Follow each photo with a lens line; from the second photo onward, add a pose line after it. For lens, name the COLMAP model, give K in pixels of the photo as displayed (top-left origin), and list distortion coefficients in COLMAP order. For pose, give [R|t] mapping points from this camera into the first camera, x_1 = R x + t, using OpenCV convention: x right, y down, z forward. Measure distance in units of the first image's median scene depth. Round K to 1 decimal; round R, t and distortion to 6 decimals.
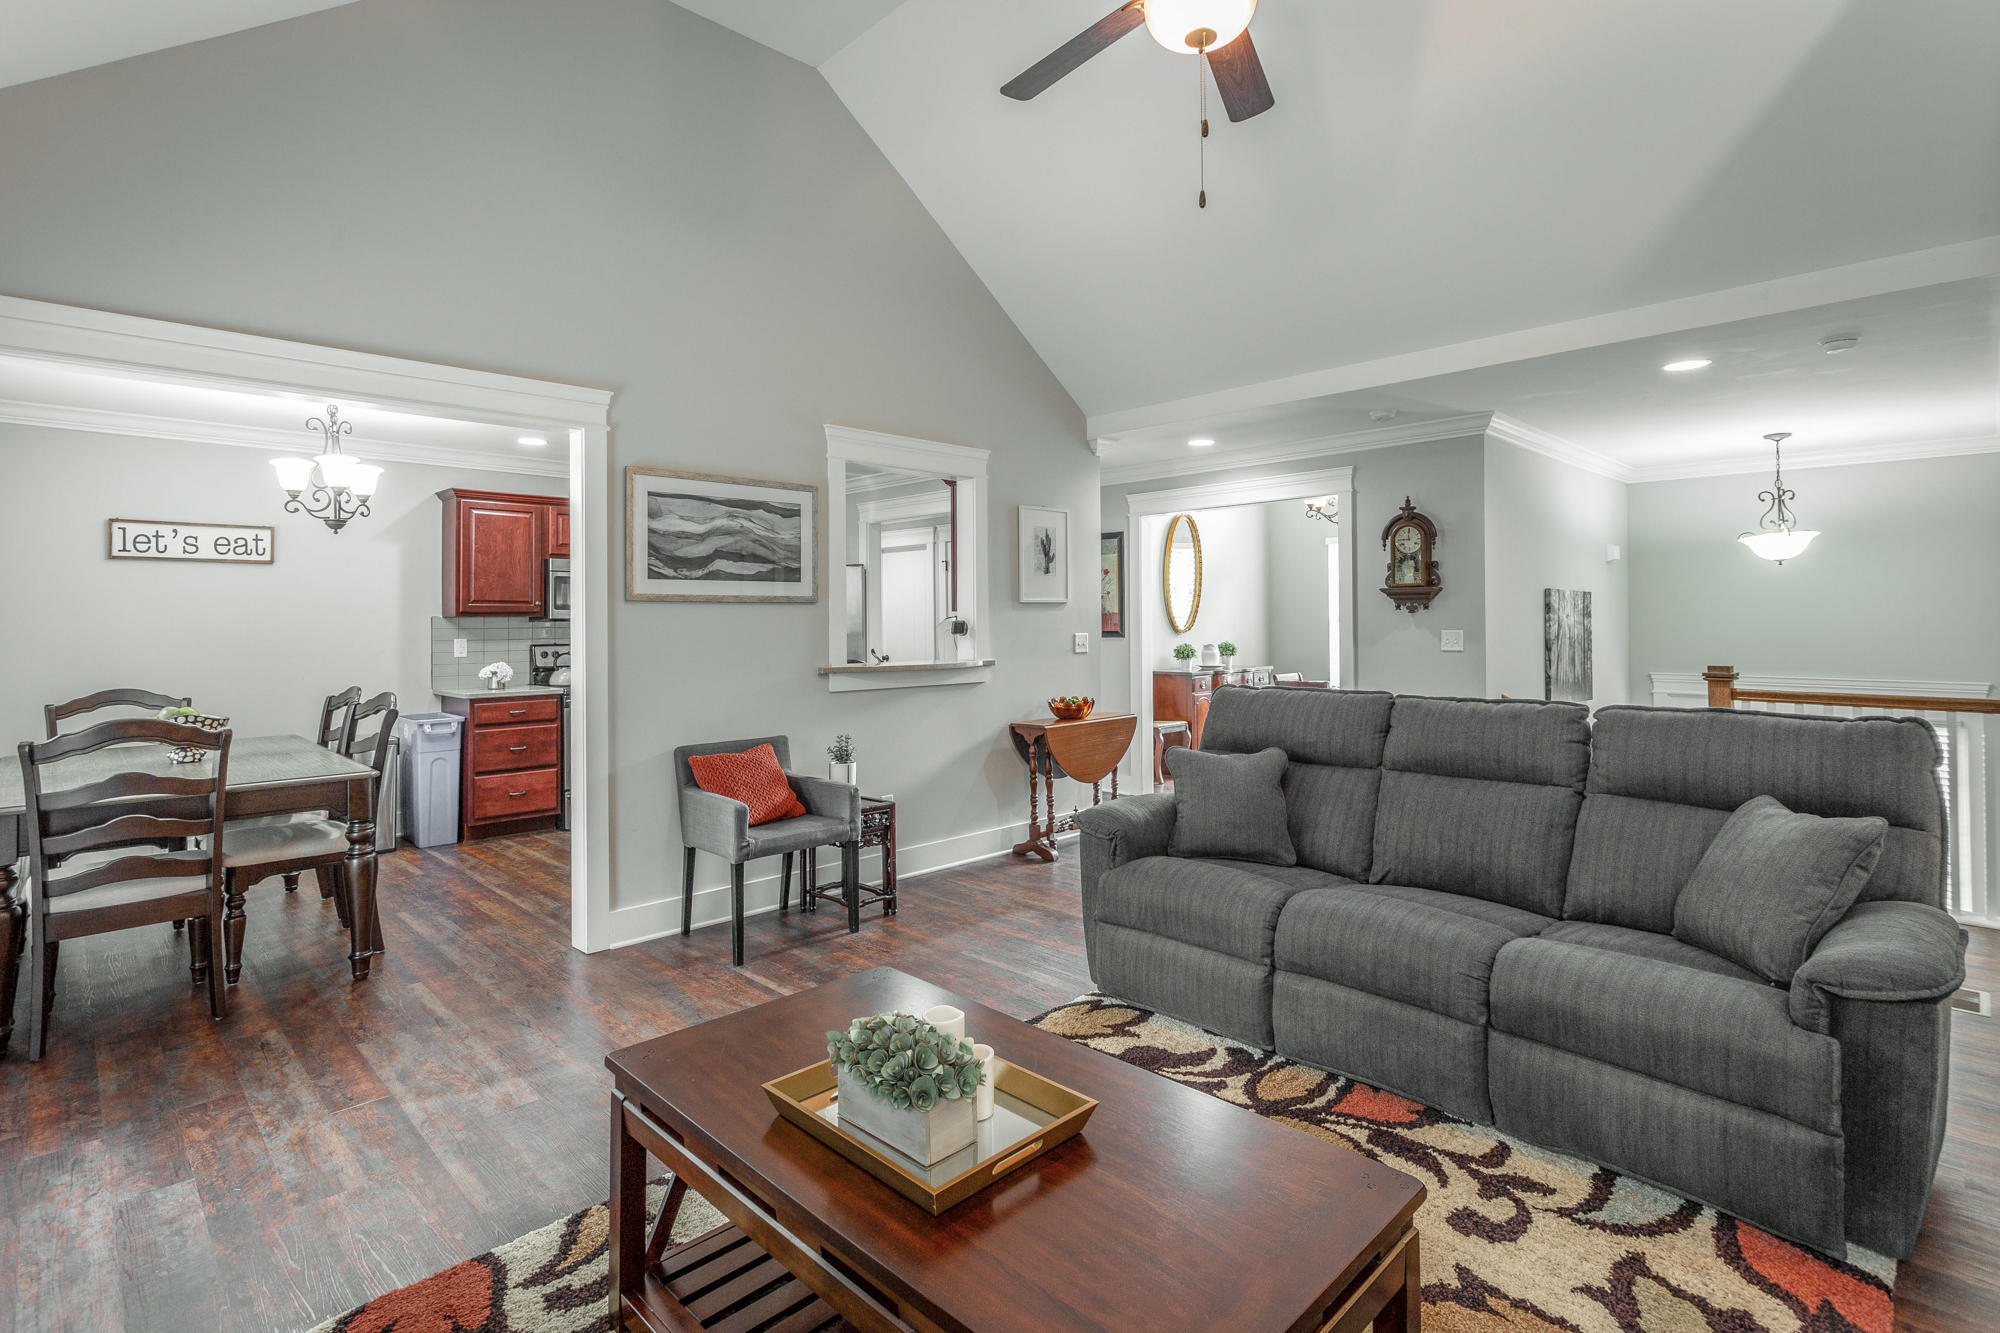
lens RADIAL K [[947.7, 0, 972.9], [0, 947.7, 619.3], [0, 0, 1]] dist [-0.002206, 0.000925]
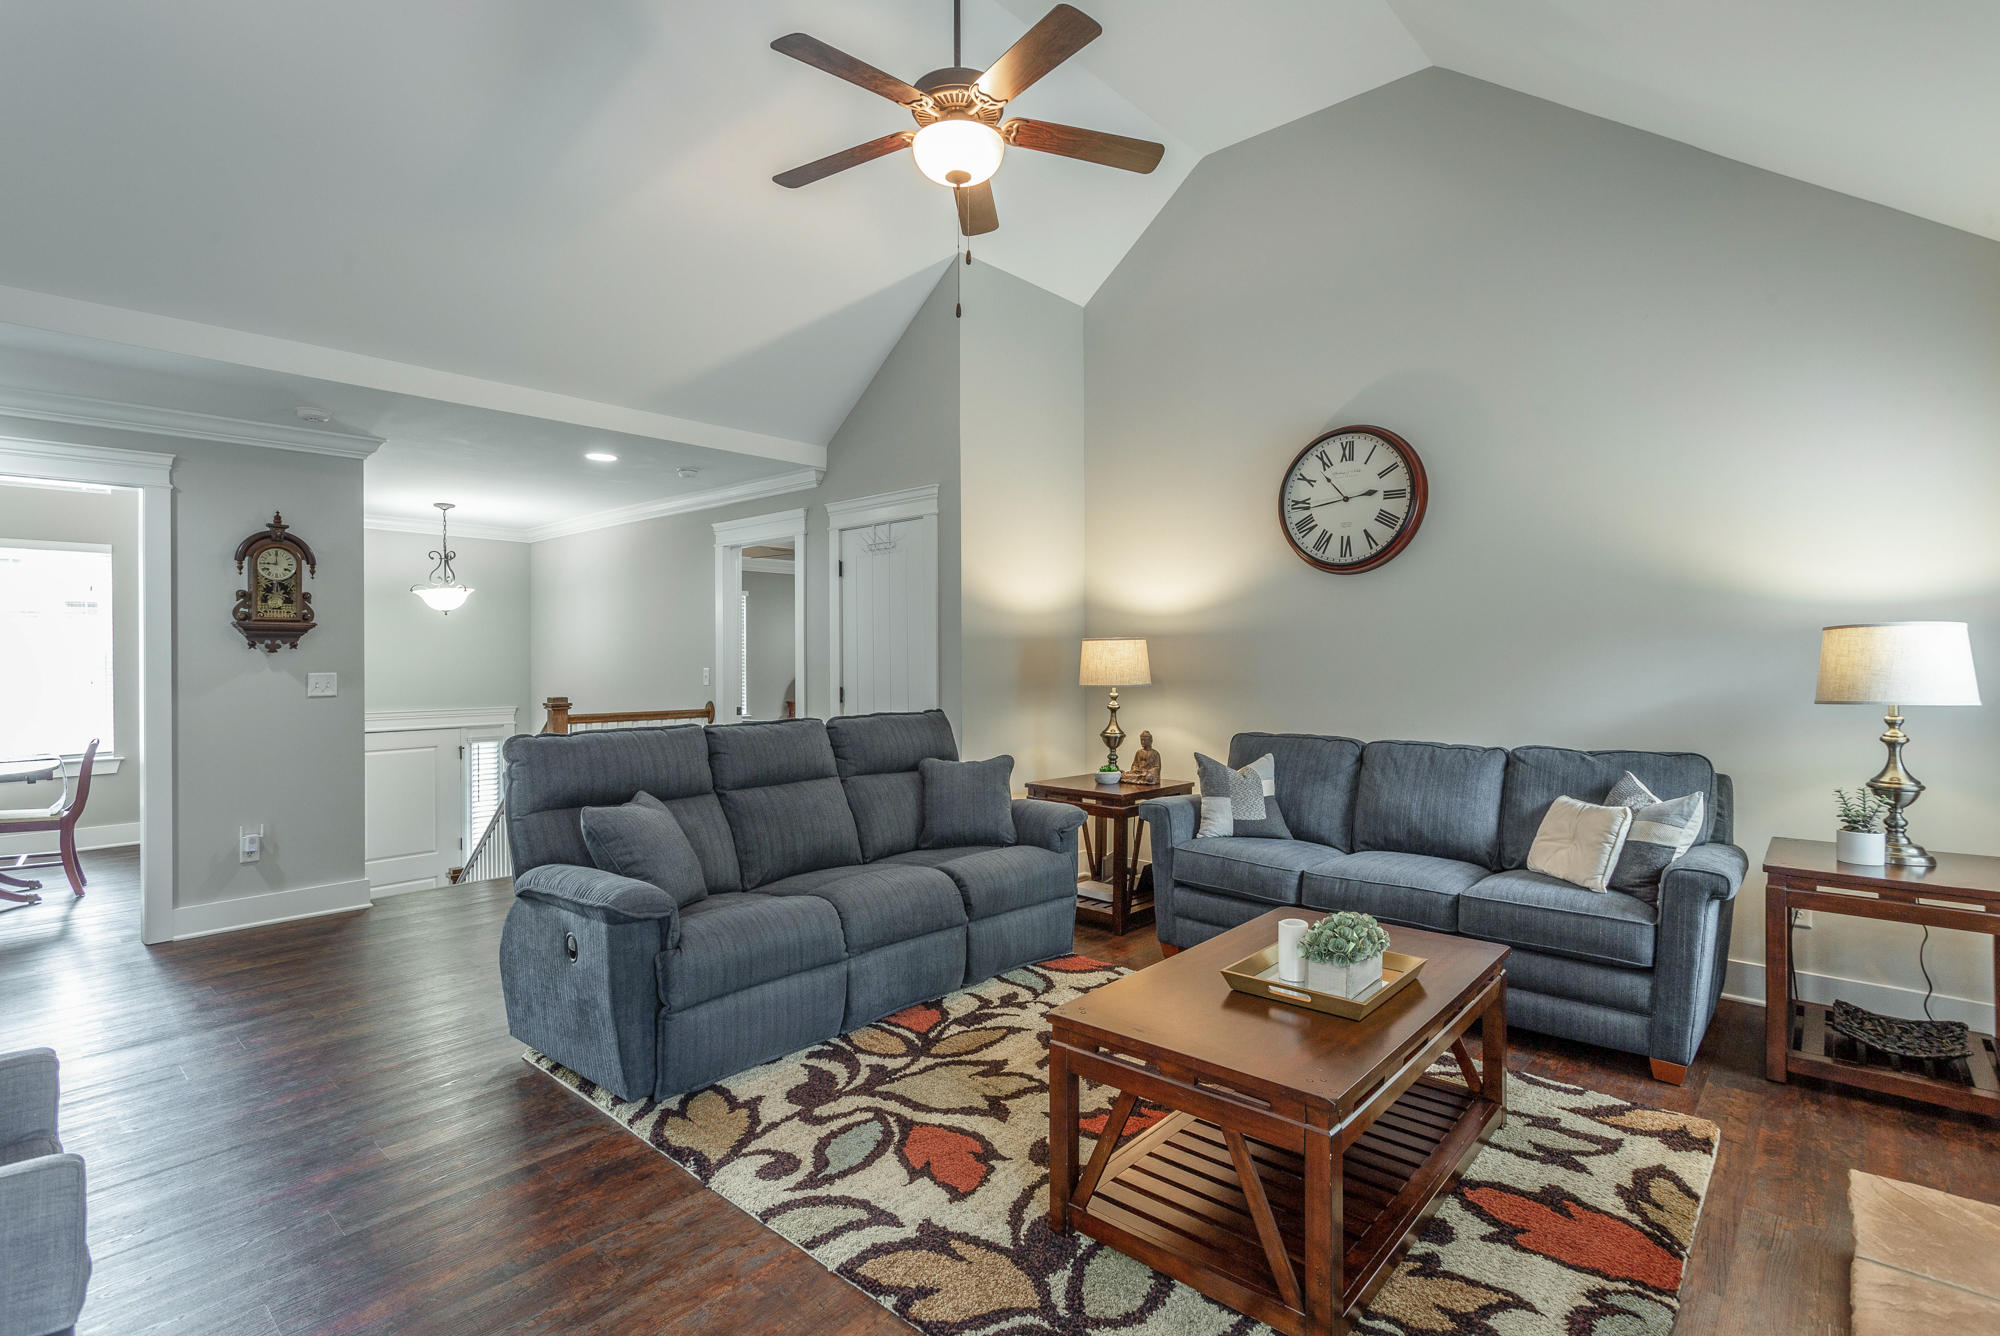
lens RADIAL K [[947.7, 0, 988.2], [0, 947.7, 669.3], [0, 0, 1]] dist [-0.002206, 0.000925]
pose [[-0.056123, -0.008680, 0.998386, -0.592618], [0.002258, 0.999959, 0.008821, 0.003105], [-0.998421, 0.002750, -0.056101, 0.625492]]
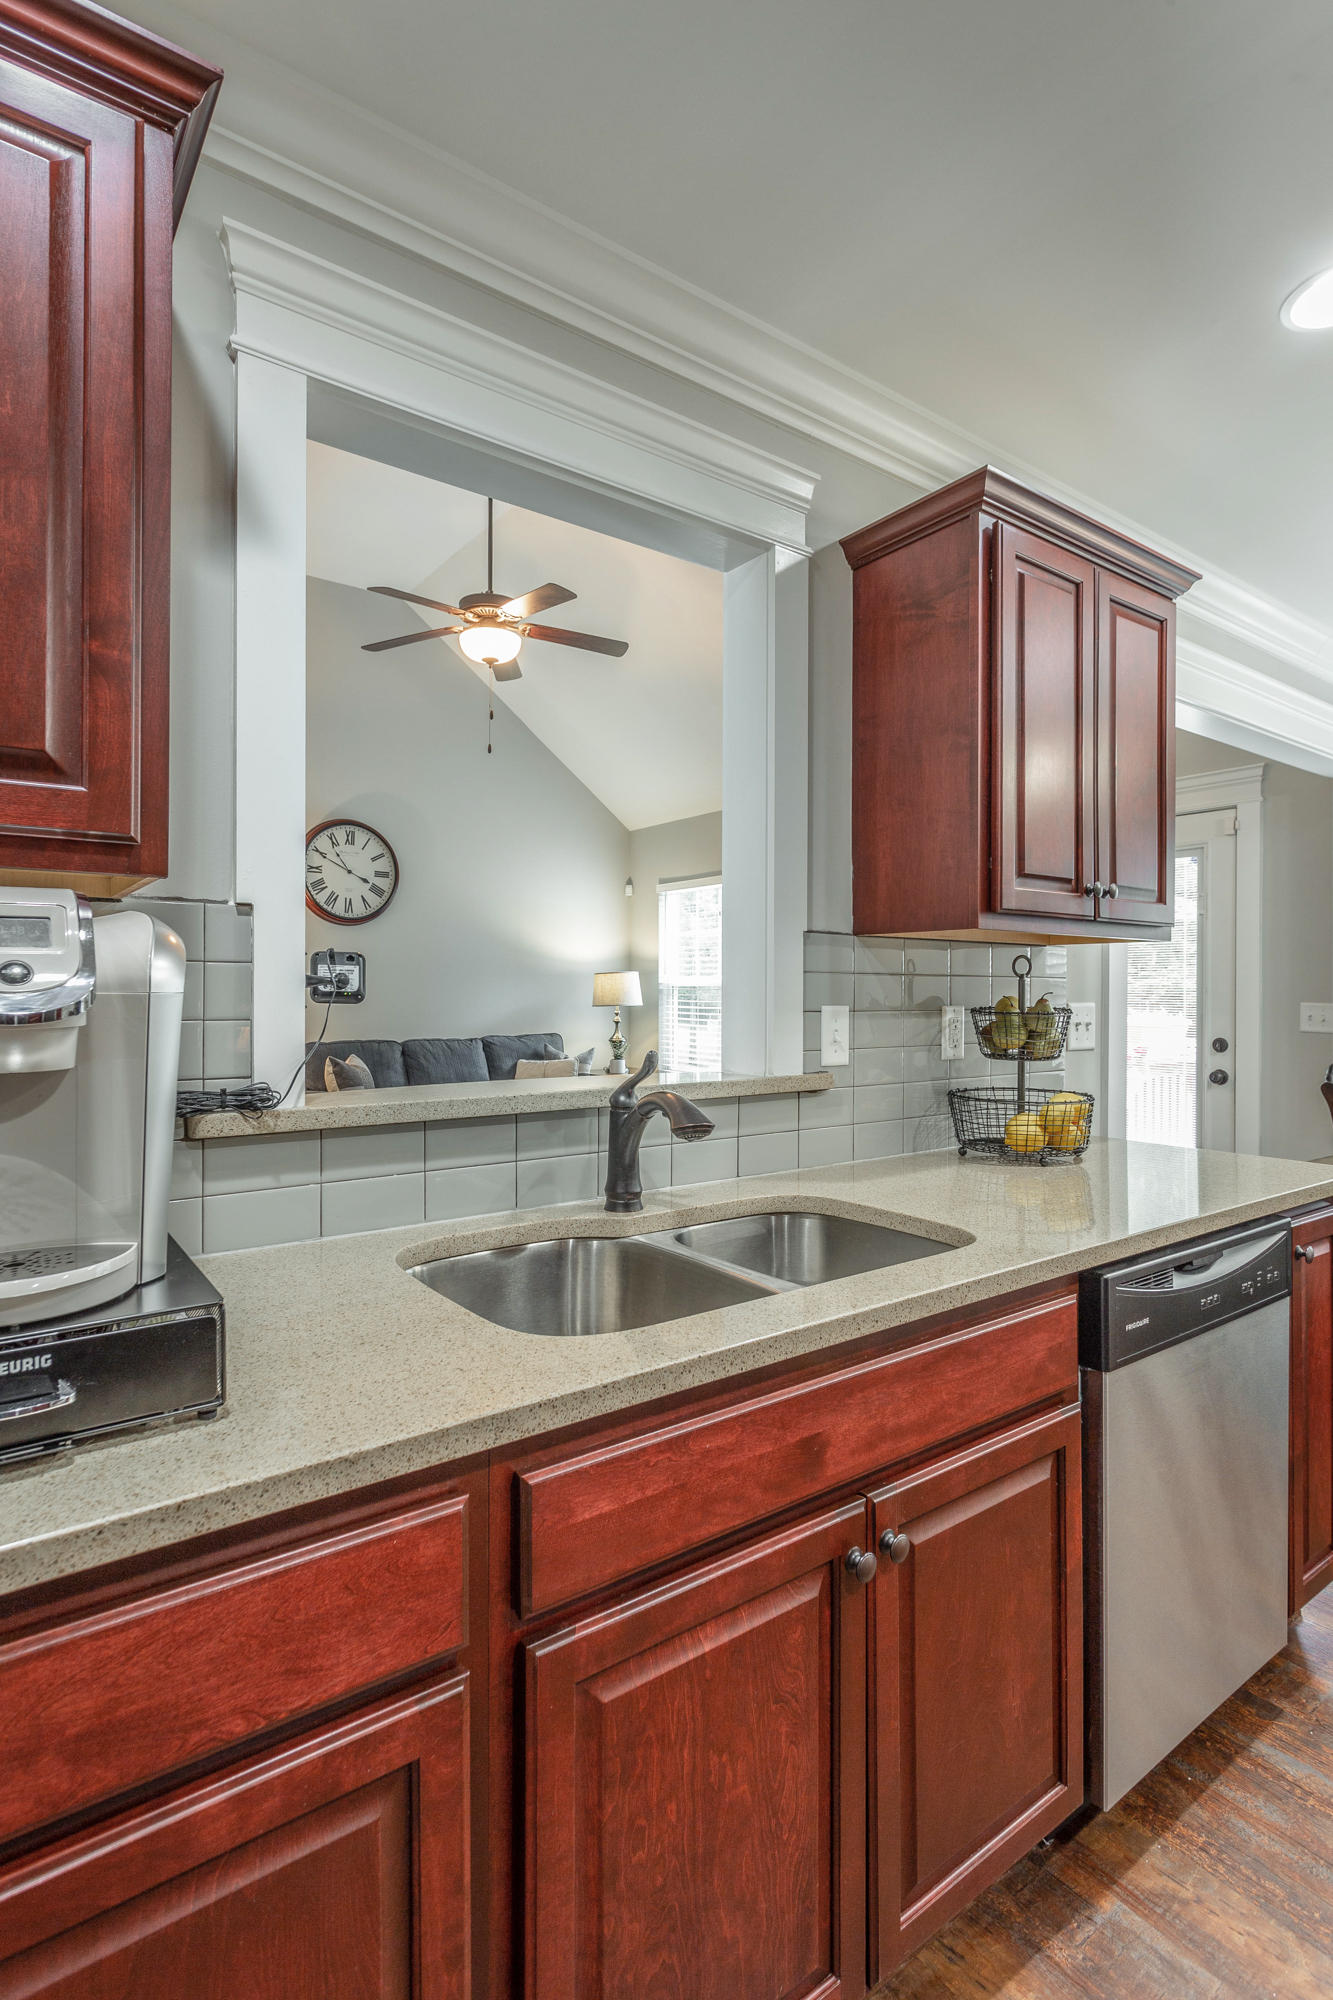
lens RADIAL K [[947.7, 0, 648.3], [0, 947.7, 993.5], [0, 0, 1]] dist [-0.002206, 0.000925]
pose [[-0.988987, 0.003911, 0.147954, -0.195538], [0.003799, 0.999992, -0.001043, 0.018298], [-0.147957, -0.000470, -0.988994, 1.670095]]
